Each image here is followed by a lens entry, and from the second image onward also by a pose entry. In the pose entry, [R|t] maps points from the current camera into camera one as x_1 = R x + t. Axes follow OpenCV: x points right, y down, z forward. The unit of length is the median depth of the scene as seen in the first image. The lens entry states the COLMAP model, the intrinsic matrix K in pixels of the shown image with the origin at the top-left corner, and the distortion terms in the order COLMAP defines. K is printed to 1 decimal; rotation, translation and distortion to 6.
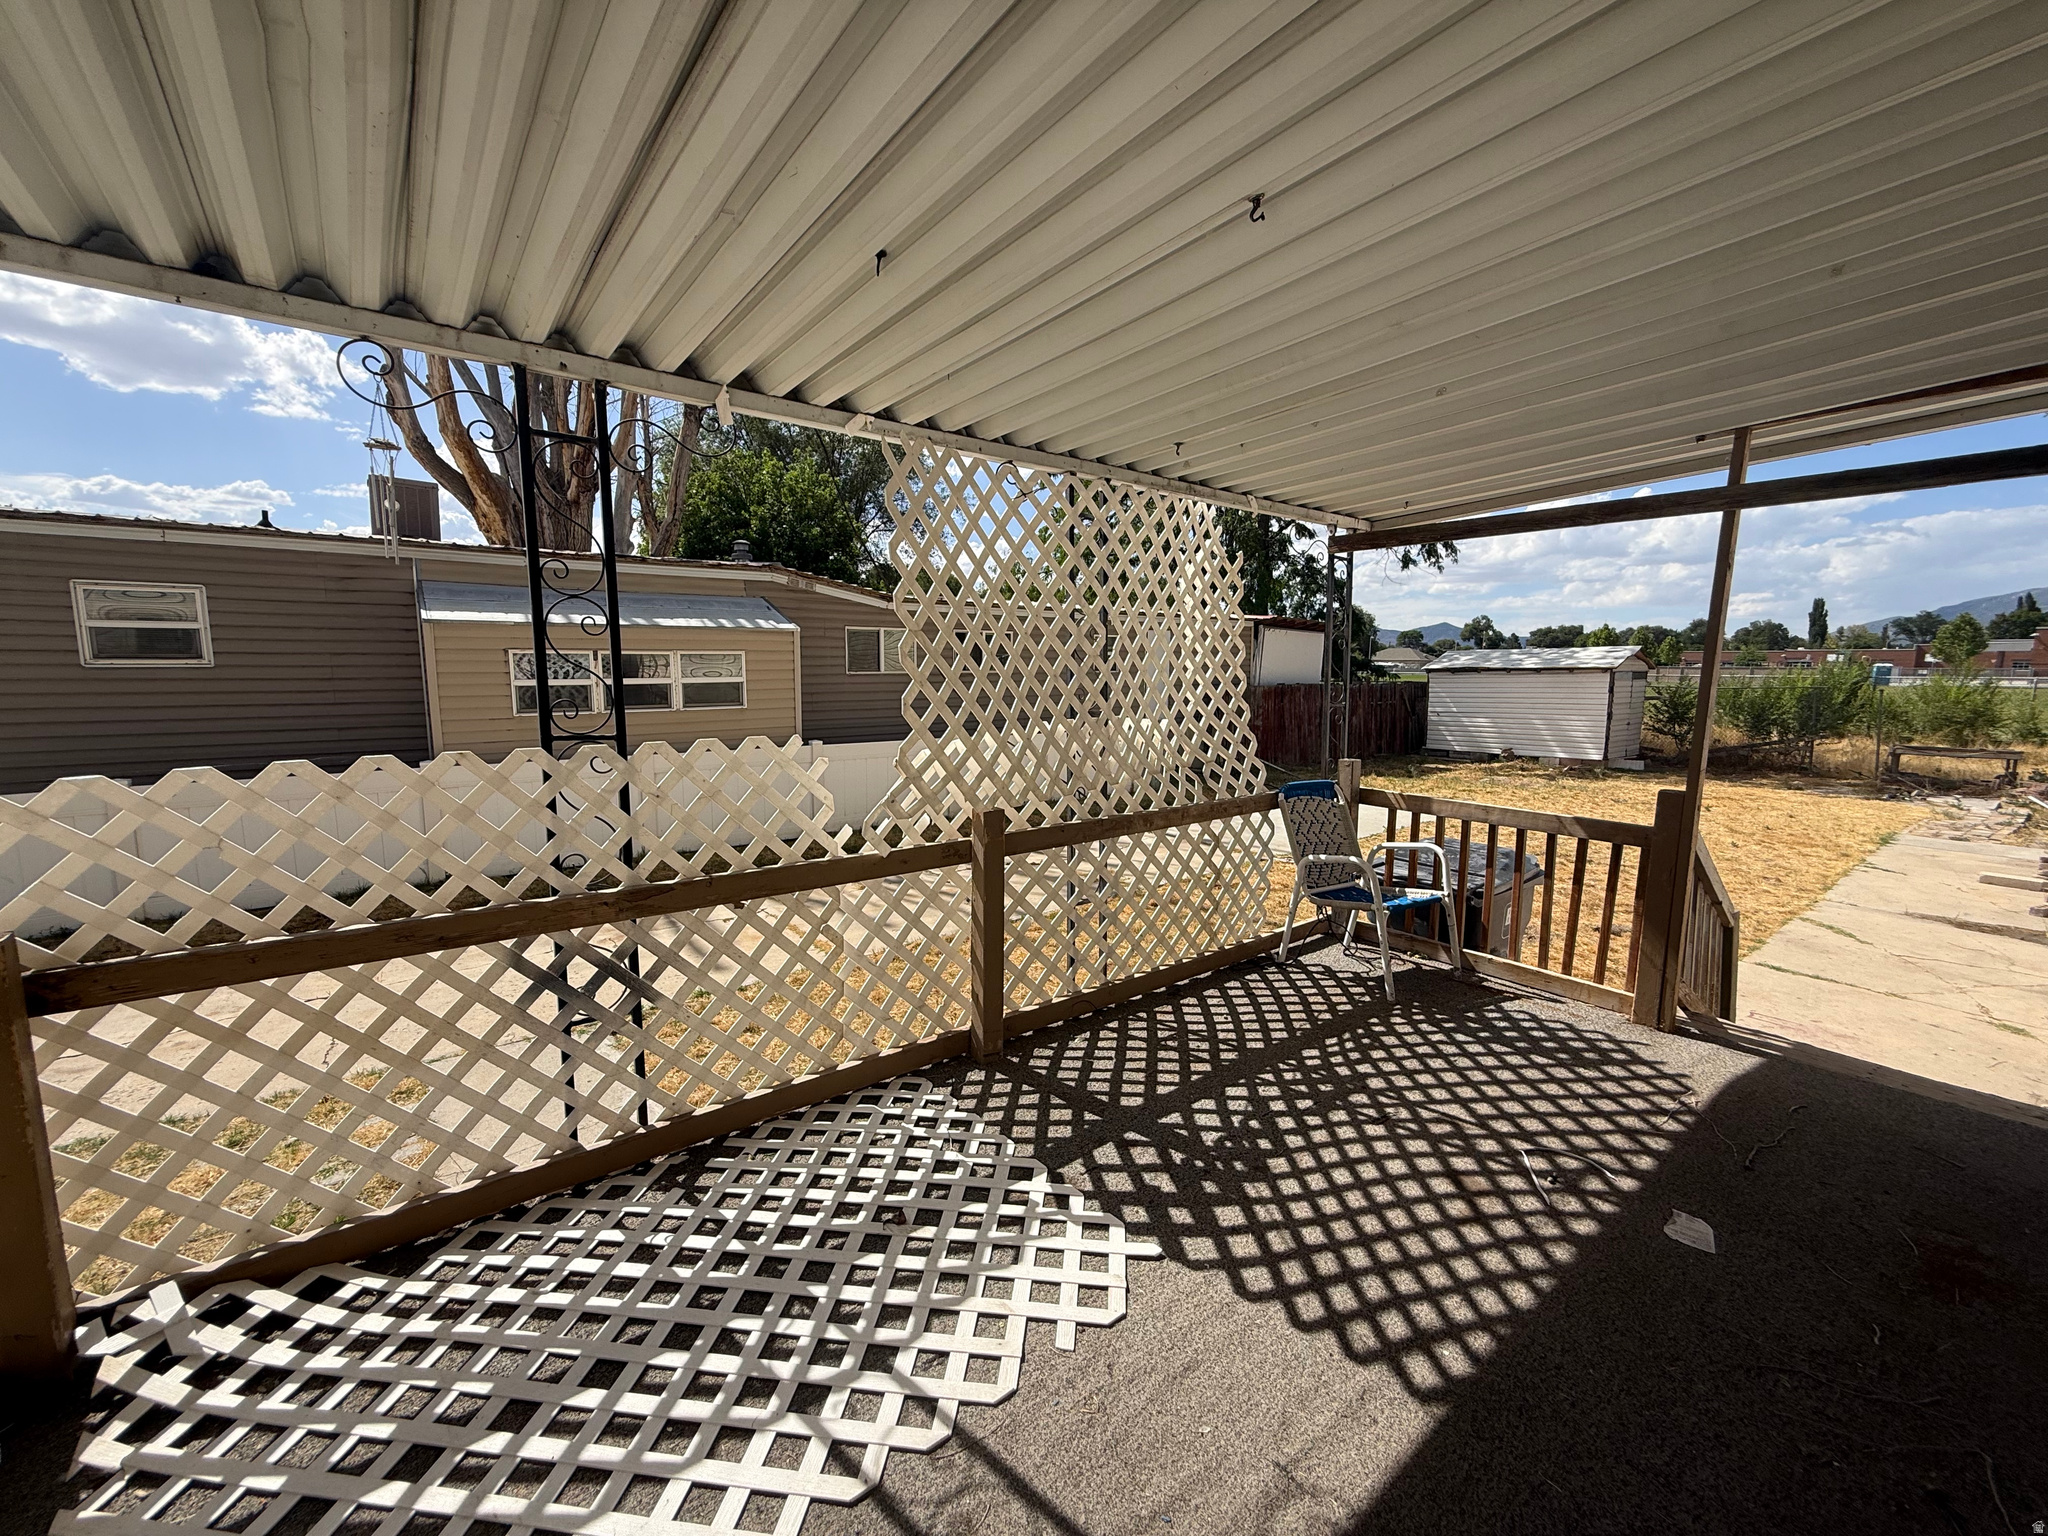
lens RADIAL K [[820.8, 0, 1003.5], [0, 820.8, 776.2], [0, 0, 1]] dist [-0.000273, 0.000639]
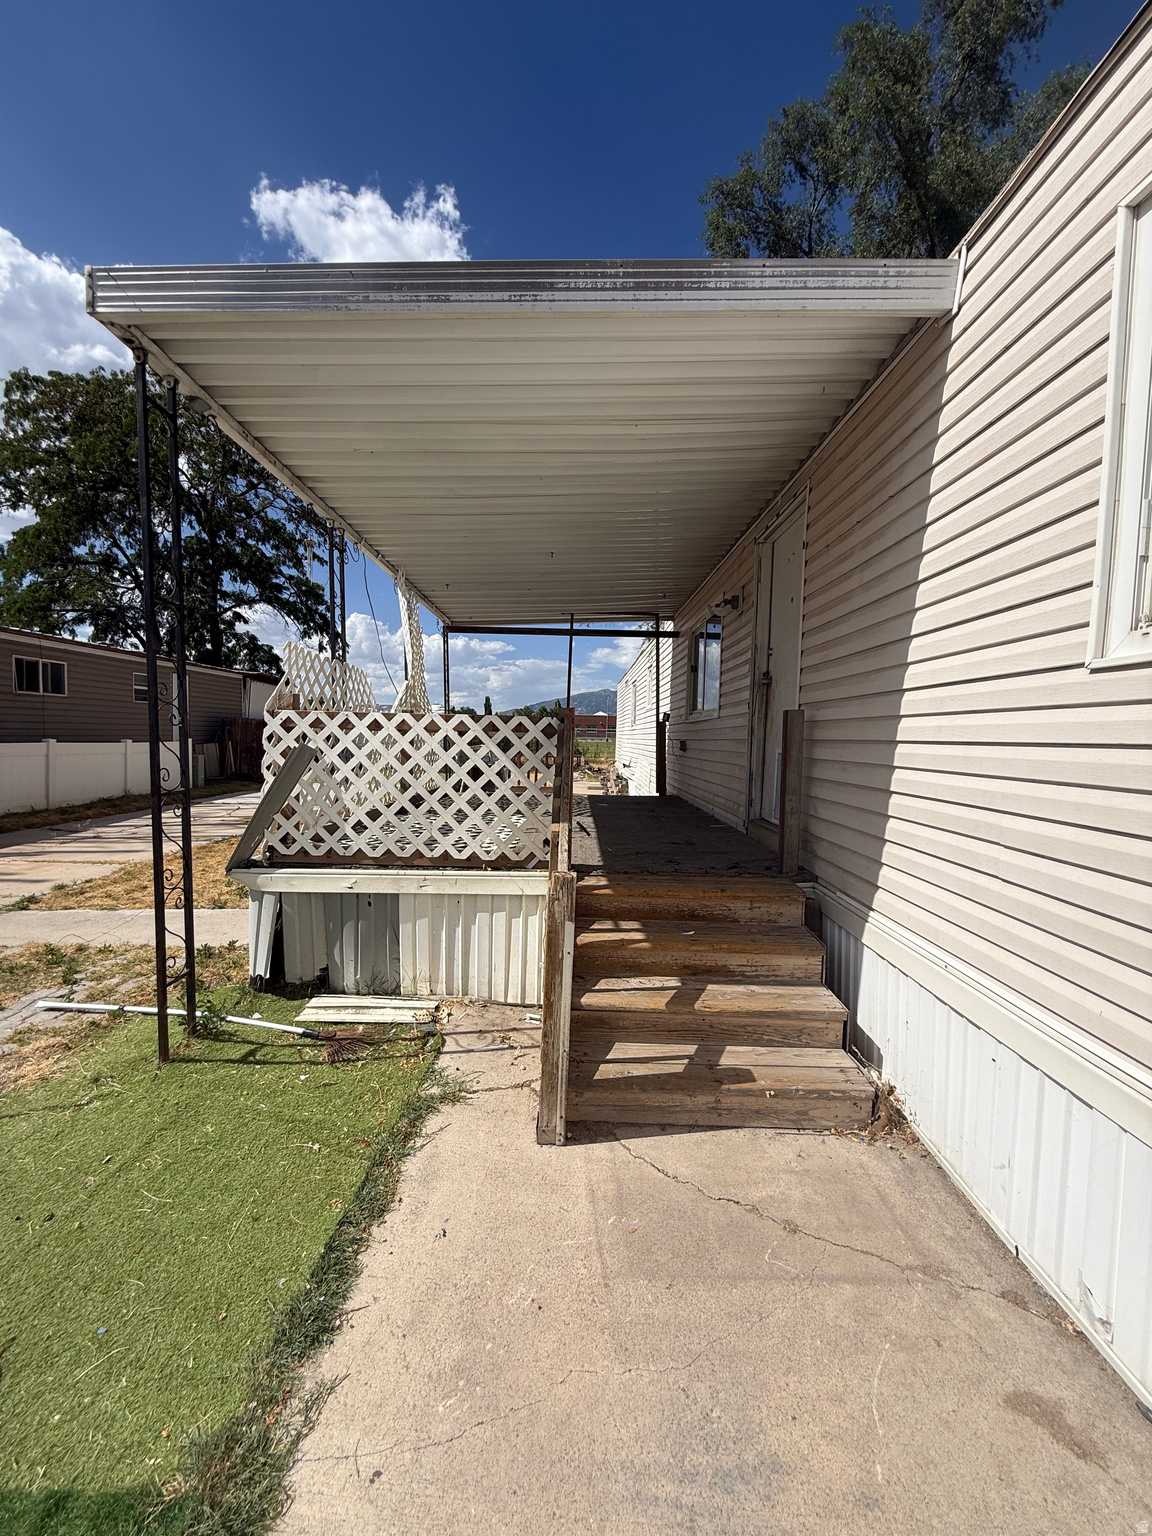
lens RADIAL K [[615.6, 0, 577.5], [0, 615.6, 766.5], [0, 0, 1]] dist [-0.000273, 0.000639]
pose [[0.600765, -0.027338, 0.798958, -0.242085], [0.086299, 0.995792, -0.030819, 0.060921], [-0.794754, 0.087465, 0.600596, -0.101653]]
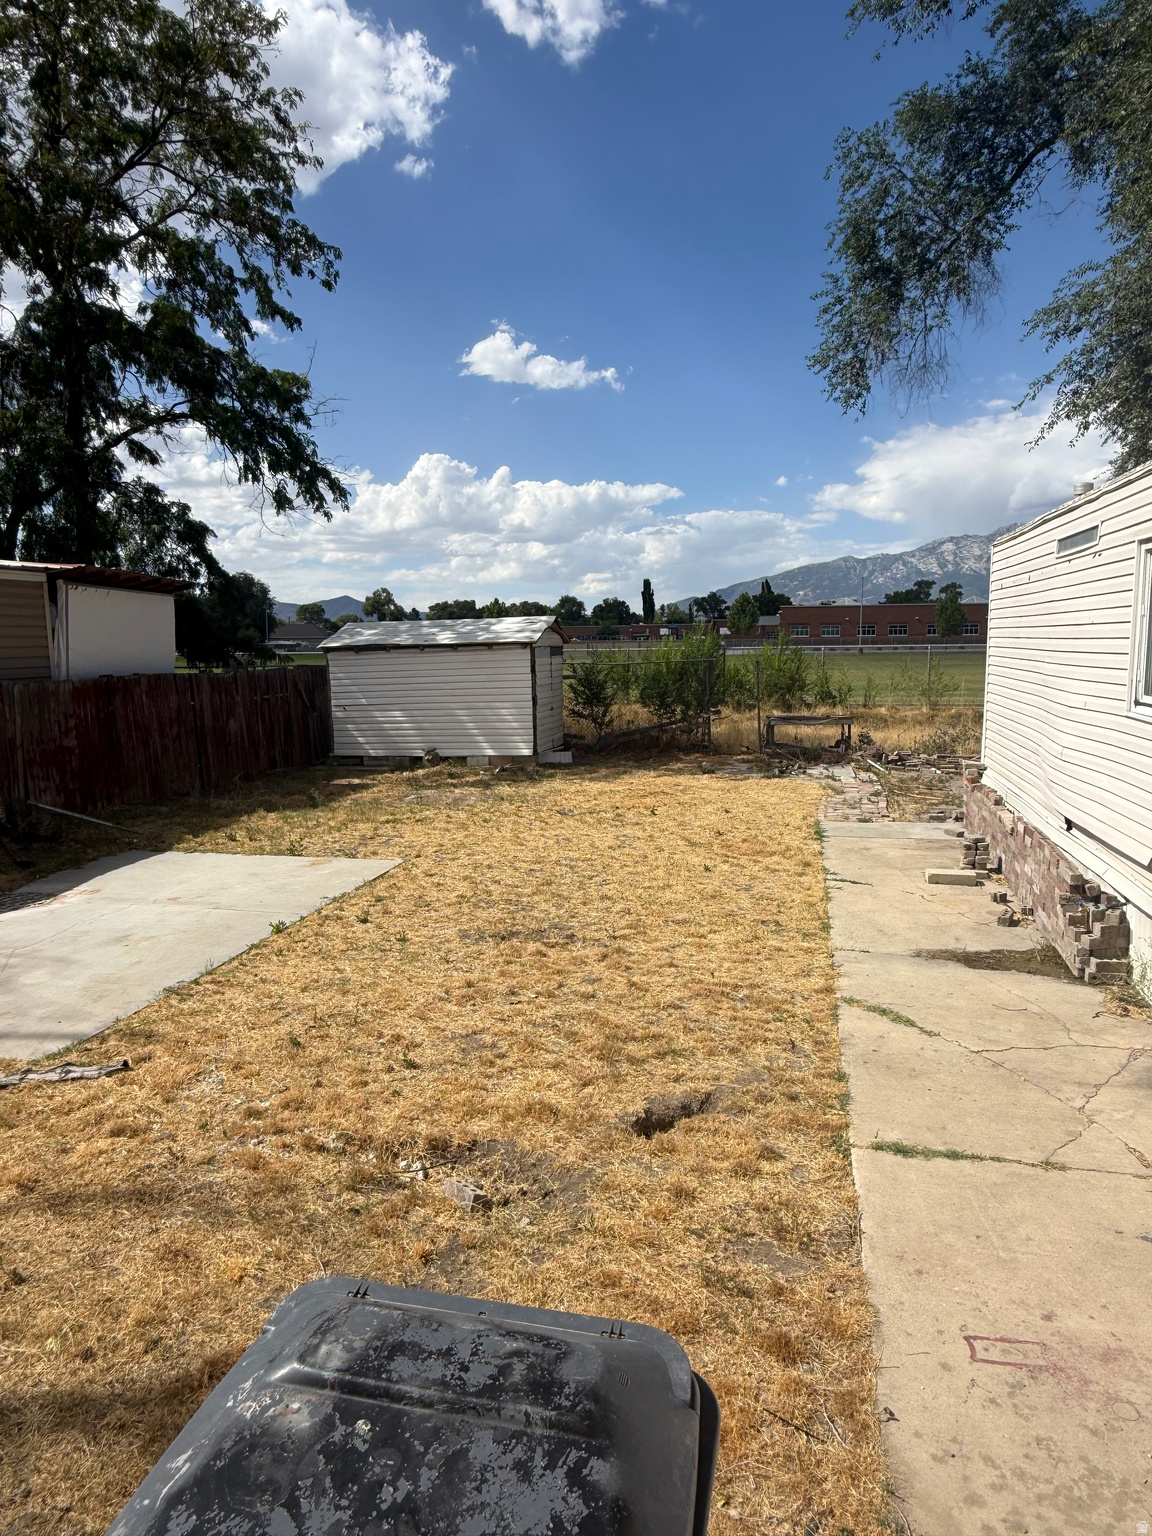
lens RADIAL K [[976.3, 0, 568.2], [0, 976.3, 778.1], [0, 0, 1]] dist [0.021340, -0.000636]
pose [[0.760382, -0.102983, 0.641260, 0.148348], [0.102990, 0.993975, 0.037507, -0.033861], [-0.641259, 0.037524, 0.766407, 0.263335]]
